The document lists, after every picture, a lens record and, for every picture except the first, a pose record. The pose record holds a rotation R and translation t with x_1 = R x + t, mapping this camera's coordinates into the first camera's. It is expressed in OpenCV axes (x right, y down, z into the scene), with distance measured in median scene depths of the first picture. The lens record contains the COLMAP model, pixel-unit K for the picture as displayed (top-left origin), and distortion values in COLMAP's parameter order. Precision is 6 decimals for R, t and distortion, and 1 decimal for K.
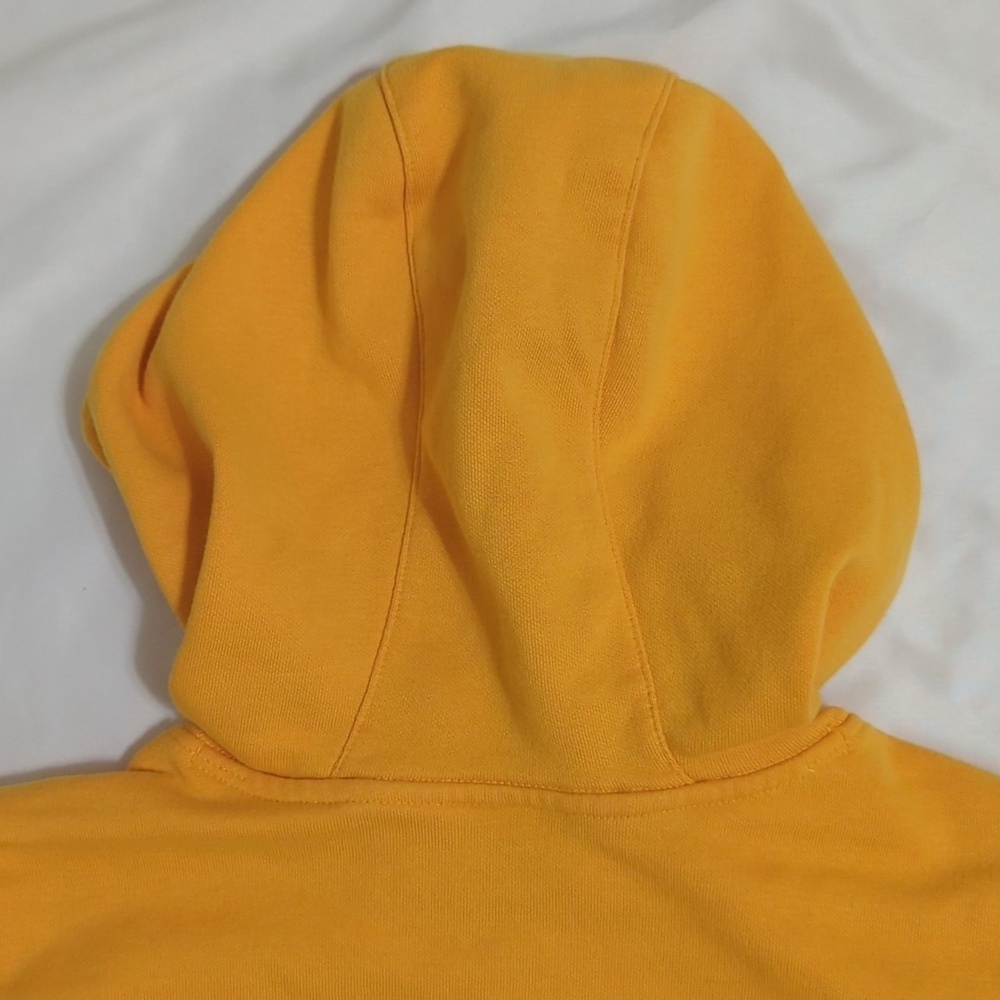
lens RADIAL K [[1620.2, 0, 500.0], [0, 1620.2, 500.0], [0, 0, 1]] dist [0.189832, -0.826724]
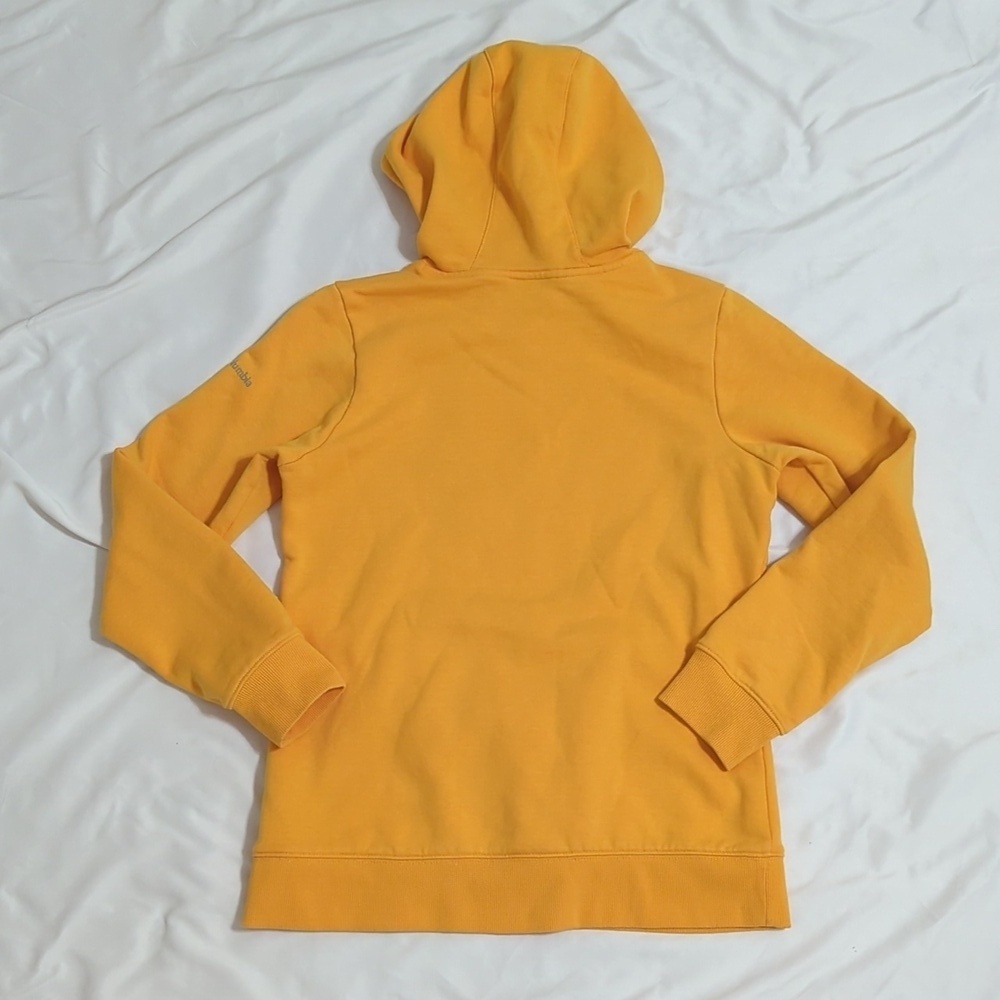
lens RADIAL K [[1620.2, 0, 500.0], [0, 1620.2, 500.0], [0, 0, 1]] dist [0.189832, -0.826724]
pose [[0.999293, 0.003192, 0.037455, -0.155697], [0.002754, 0.987495, -0.157626, 1.040864], [-0.037489, 0.157617, 0.986788, -1.860236]]
